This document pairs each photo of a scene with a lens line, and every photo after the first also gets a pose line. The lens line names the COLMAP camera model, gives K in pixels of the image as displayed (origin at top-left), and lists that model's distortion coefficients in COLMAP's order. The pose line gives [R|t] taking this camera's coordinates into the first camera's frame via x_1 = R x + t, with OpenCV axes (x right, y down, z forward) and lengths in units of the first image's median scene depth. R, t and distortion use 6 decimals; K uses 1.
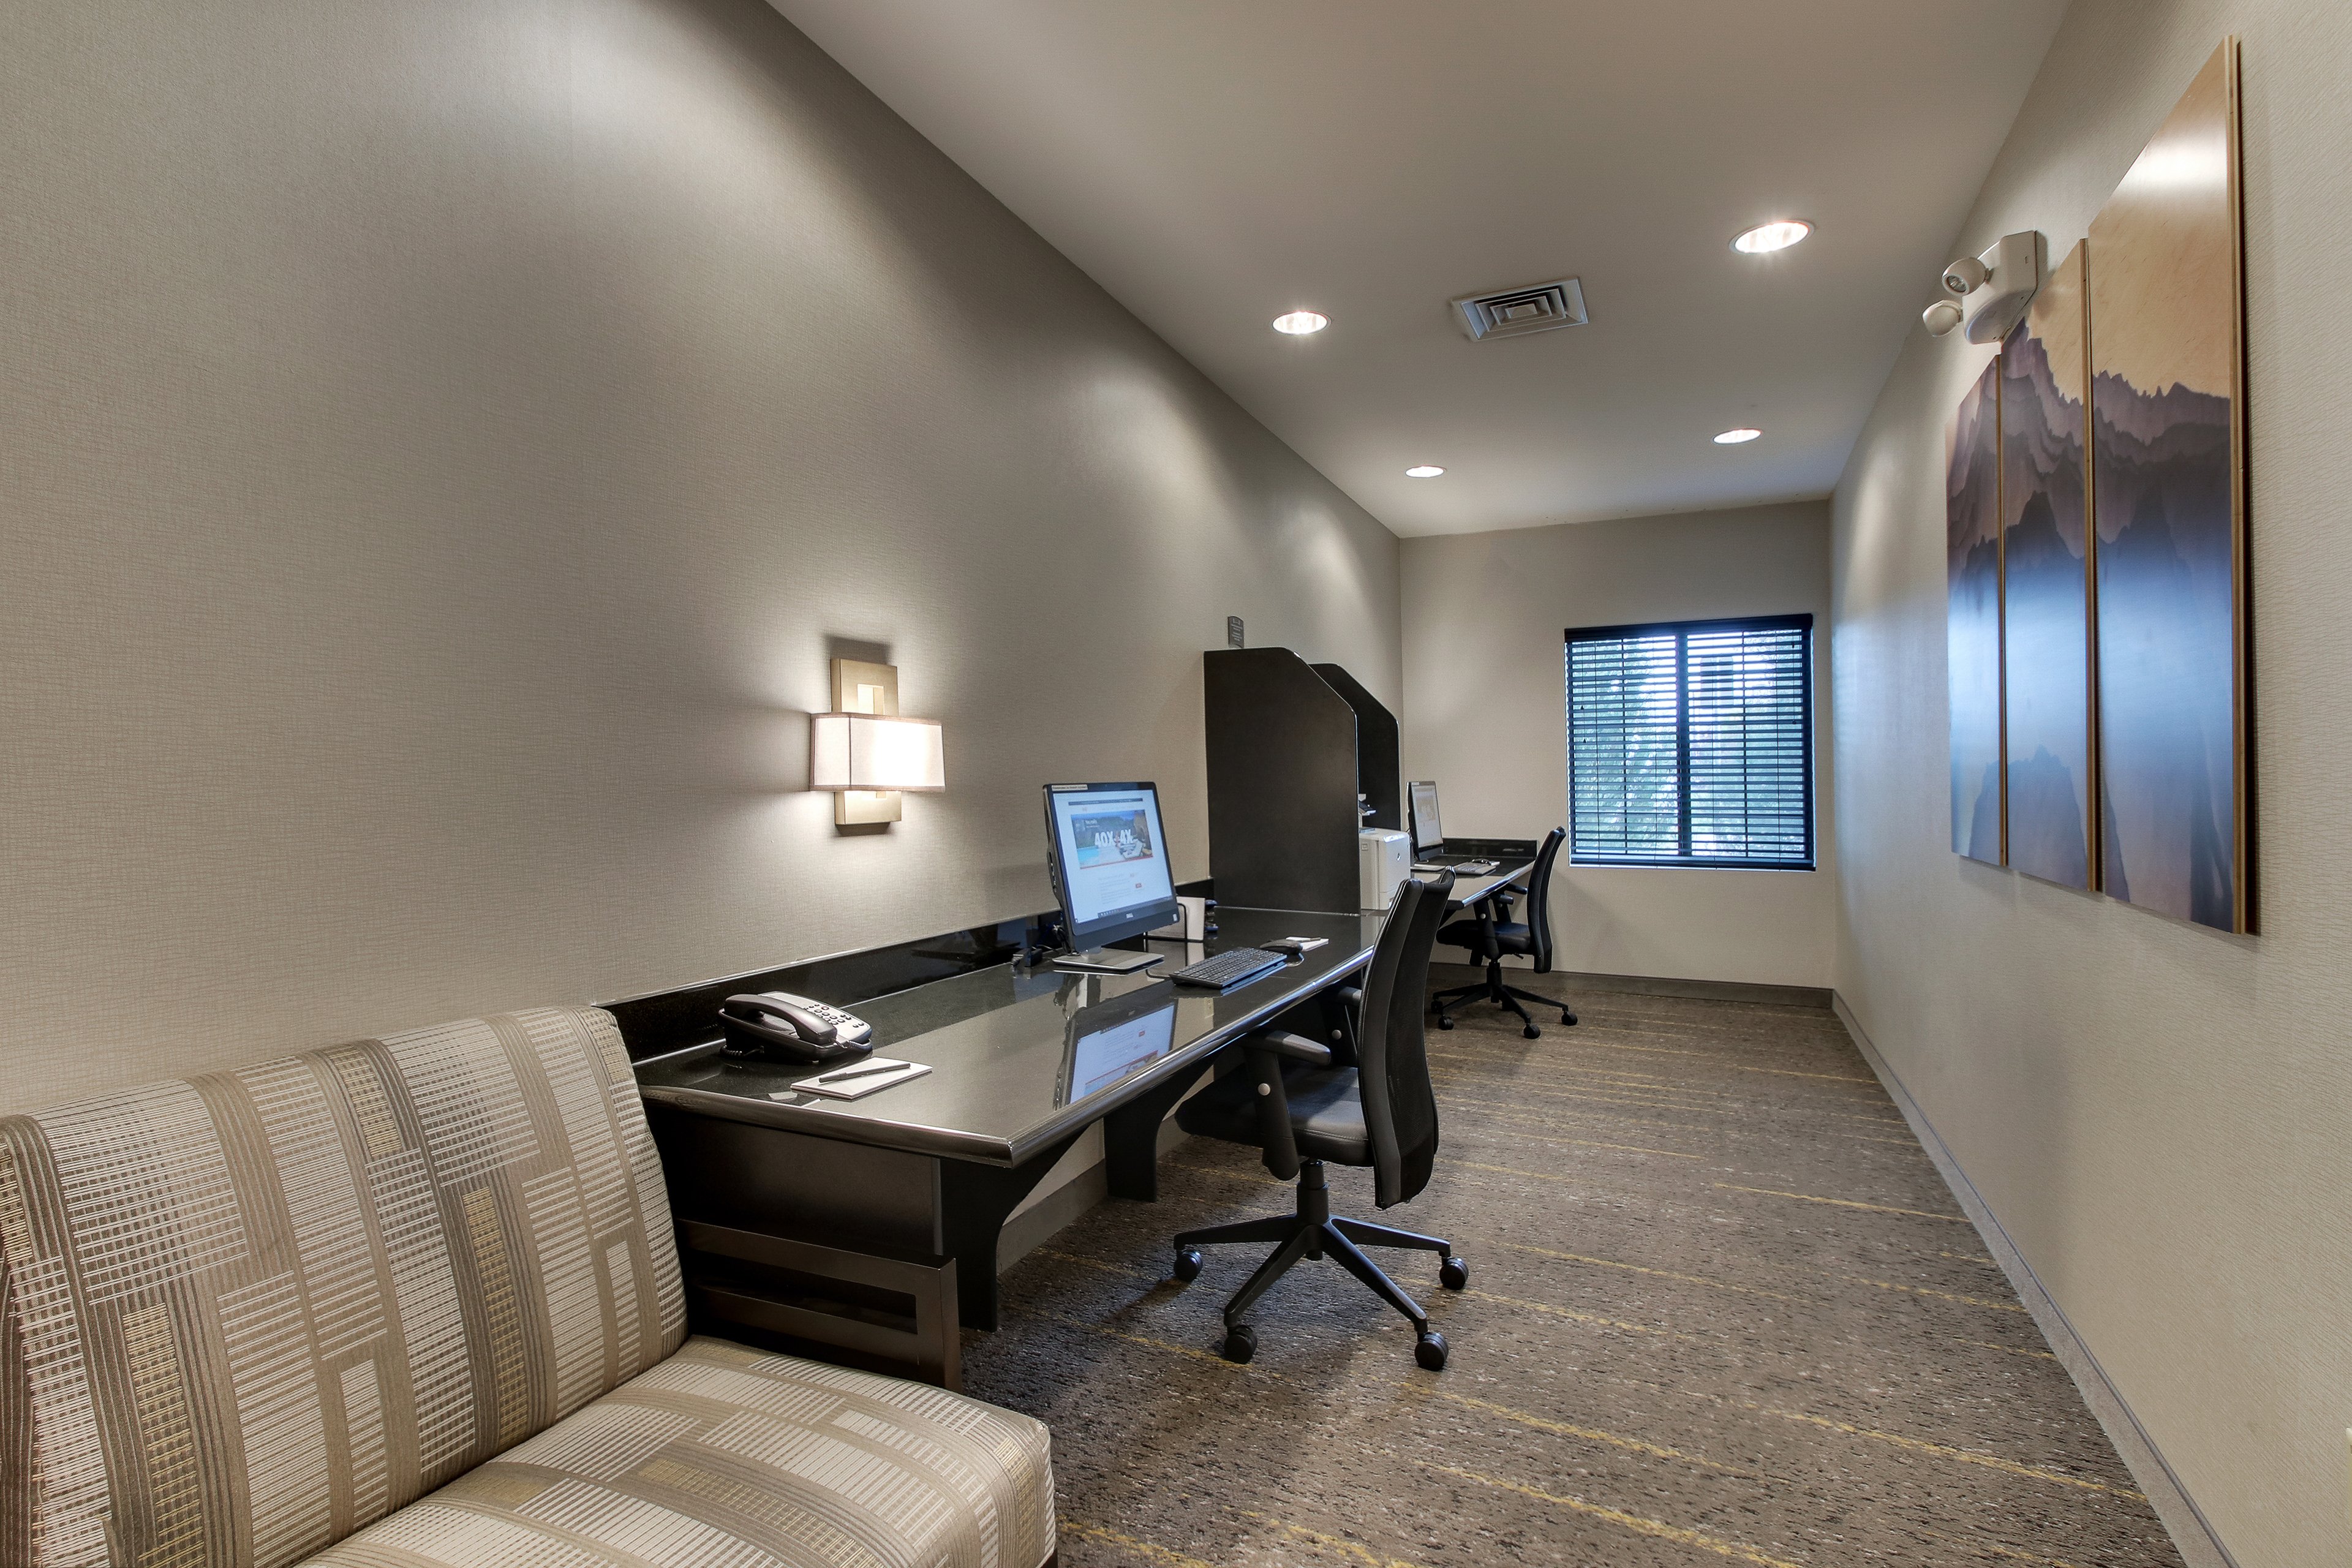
lens RADIAL K [[1139.3, 0, 1160.2], [0, 1139.3, 778.7], [0, 0, 1]] dist [0.003421, 0.000390]
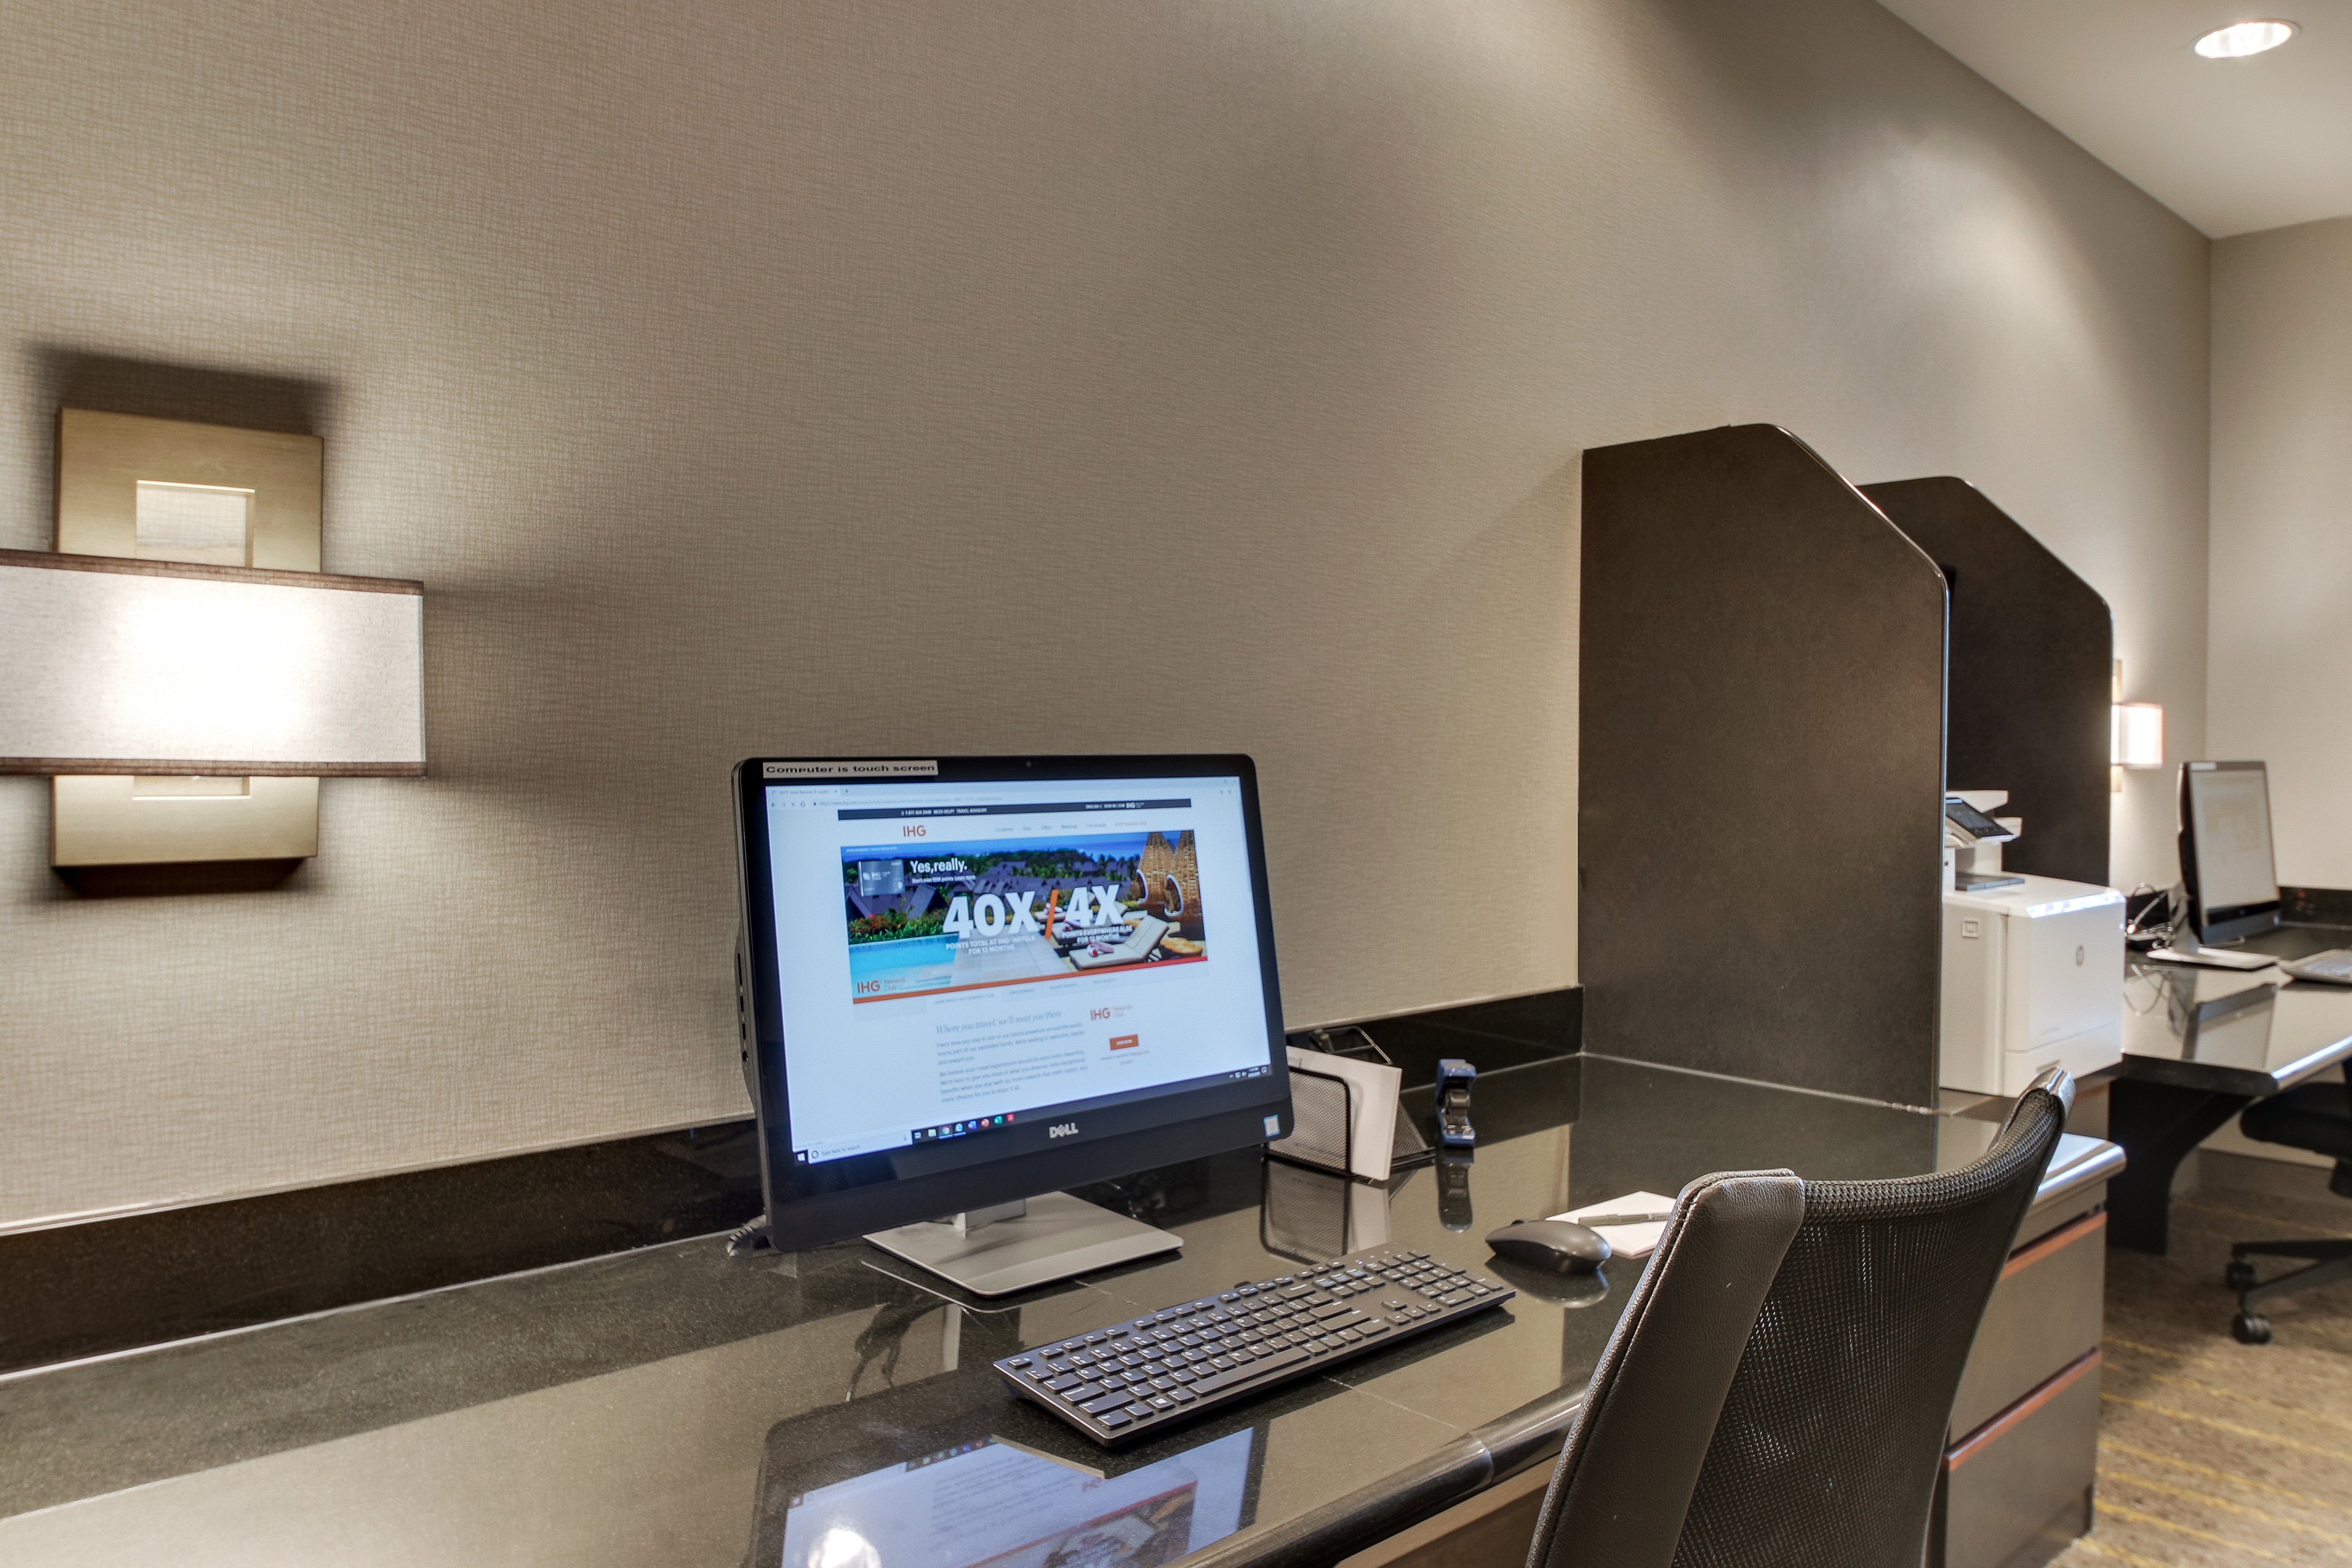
lens RADIAL K [[1710.1, 0, 1178.8], [0, 1710.1, 814.9], [0, 0, 1]] dist [-0.071047, 0.065154]
pose [[0.928789, 0.020028, -0.370068, 0.199140], [-0.006144, 0.999234, 0.038658, 0.000610], [0.370559, -0.033632, 0.928200, 0.512470]]
